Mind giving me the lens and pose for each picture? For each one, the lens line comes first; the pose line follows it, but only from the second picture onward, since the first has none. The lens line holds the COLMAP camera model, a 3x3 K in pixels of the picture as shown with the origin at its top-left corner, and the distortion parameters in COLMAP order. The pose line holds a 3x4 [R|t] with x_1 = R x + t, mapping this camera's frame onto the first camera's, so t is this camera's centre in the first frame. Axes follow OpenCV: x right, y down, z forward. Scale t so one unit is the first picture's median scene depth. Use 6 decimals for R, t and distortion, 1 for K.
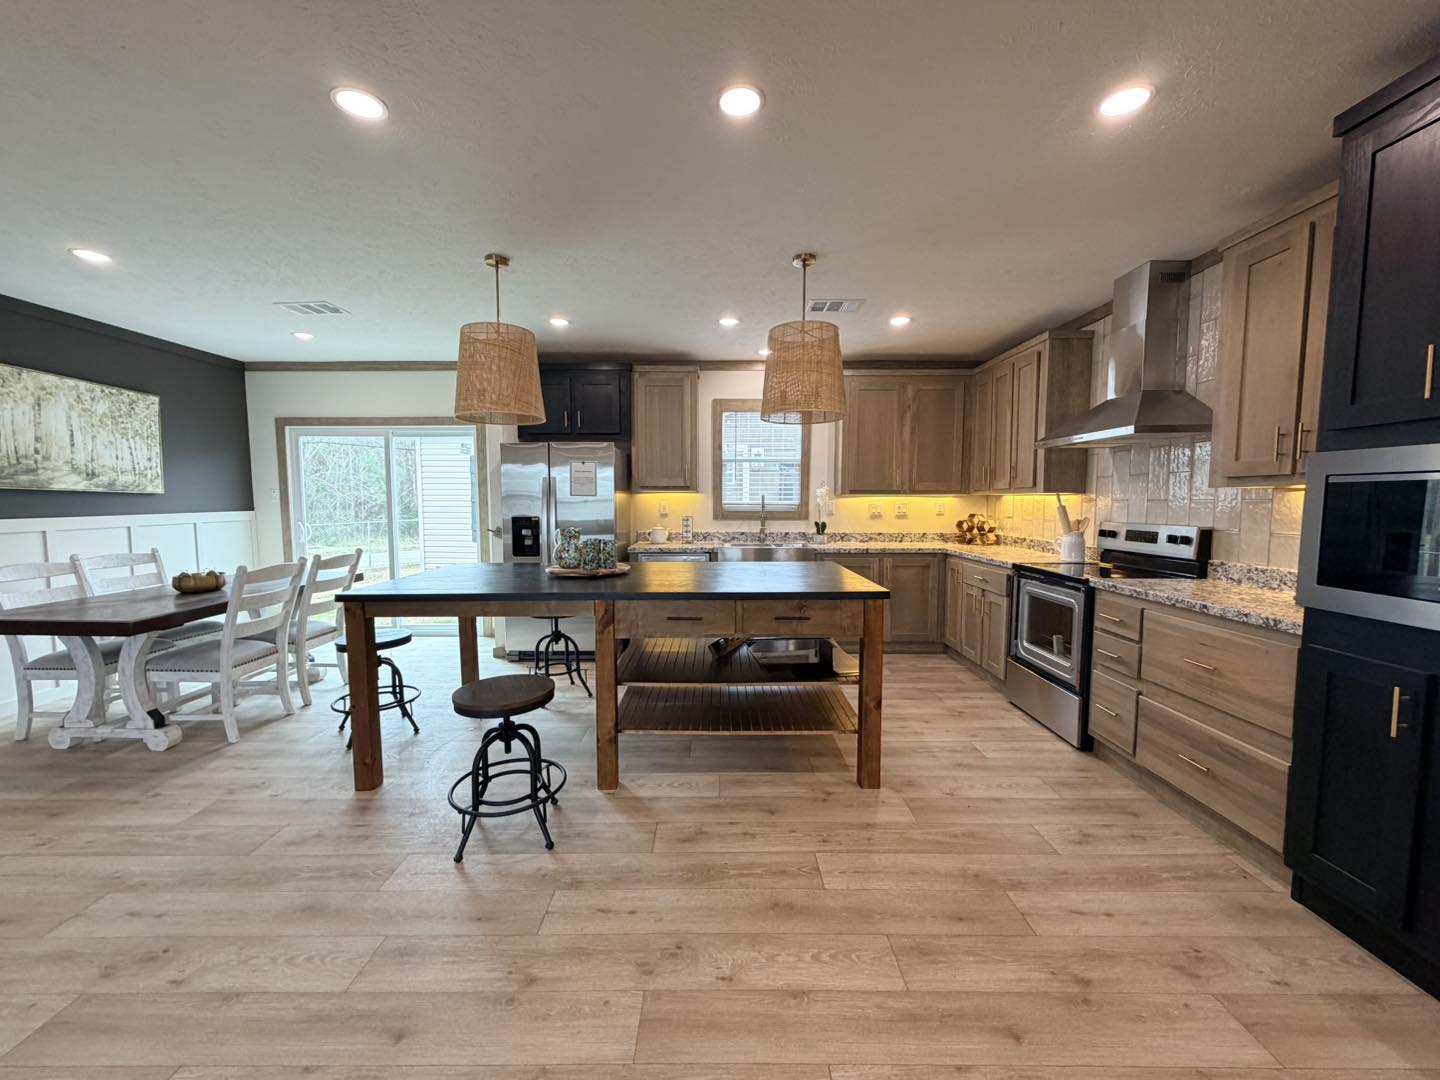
lens RADIAL K [[573.3, 0, 720.0], [0, 573.3, 540.0], [0, 0, 1]] dist [0.002137, 0.000266]
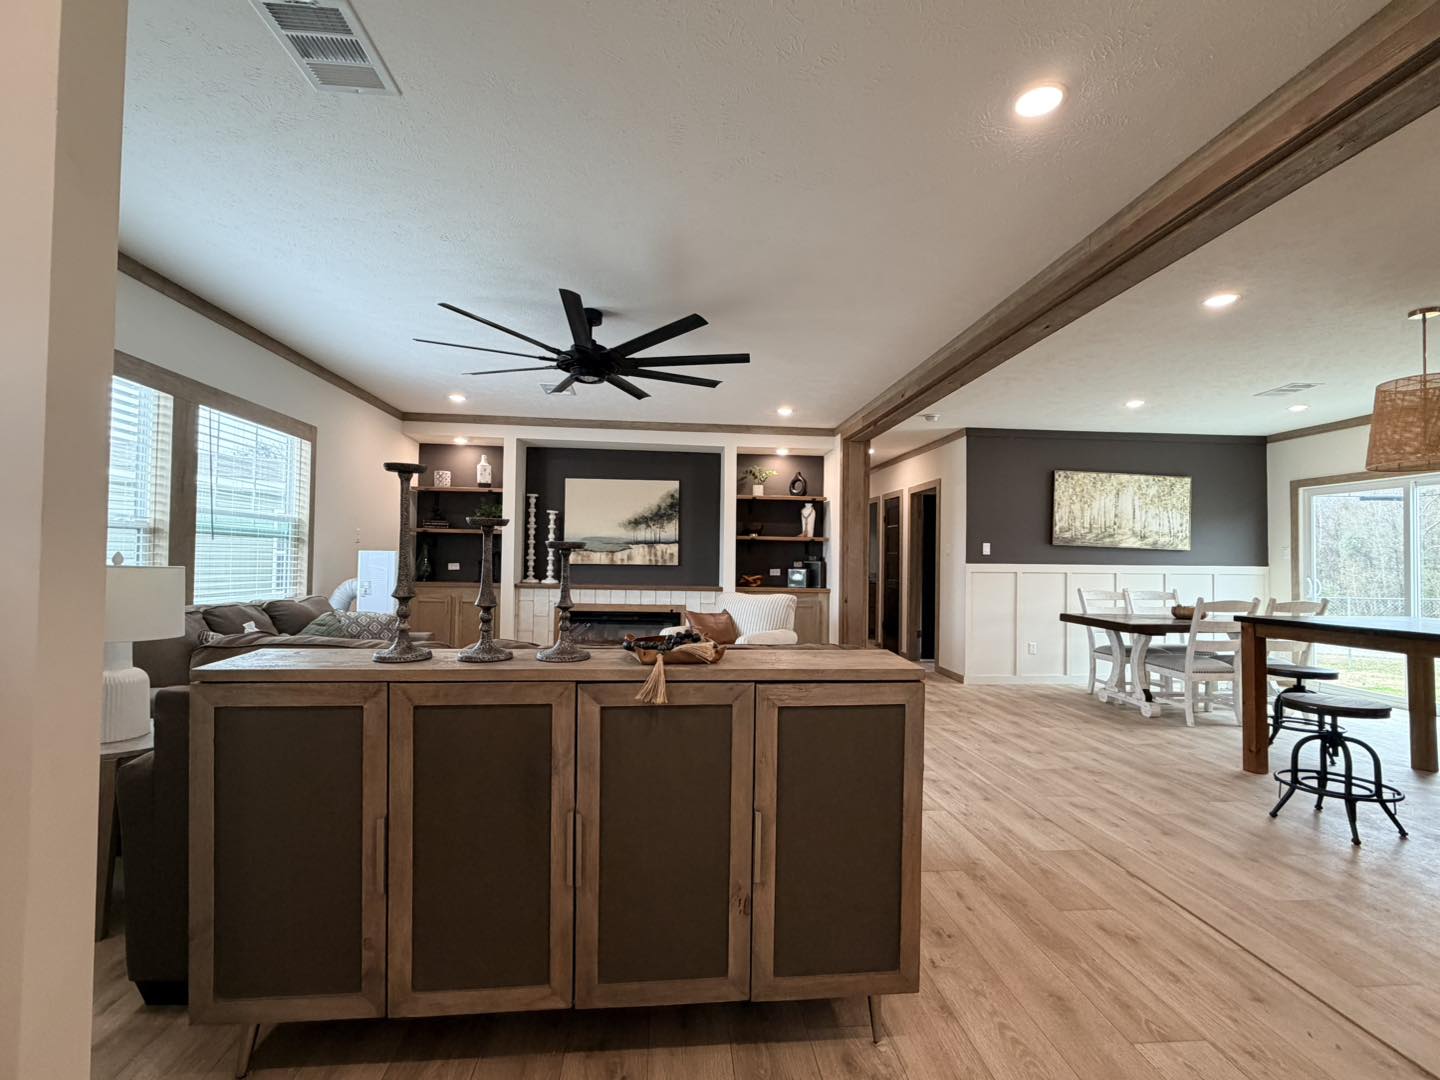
lens RADIAL K [[637.8, 0, 720.0], [0, 637.8, 540.0], [0, 0, 1]] dist [0.001150, 0.000148]
pose [[0.084995, -0.026452, -0.996030, 0.492728], [-0.088893, 0.995460, -0.034022, 0.050837], [0.992408, 0.091432, 0.082258, -0.234509]]
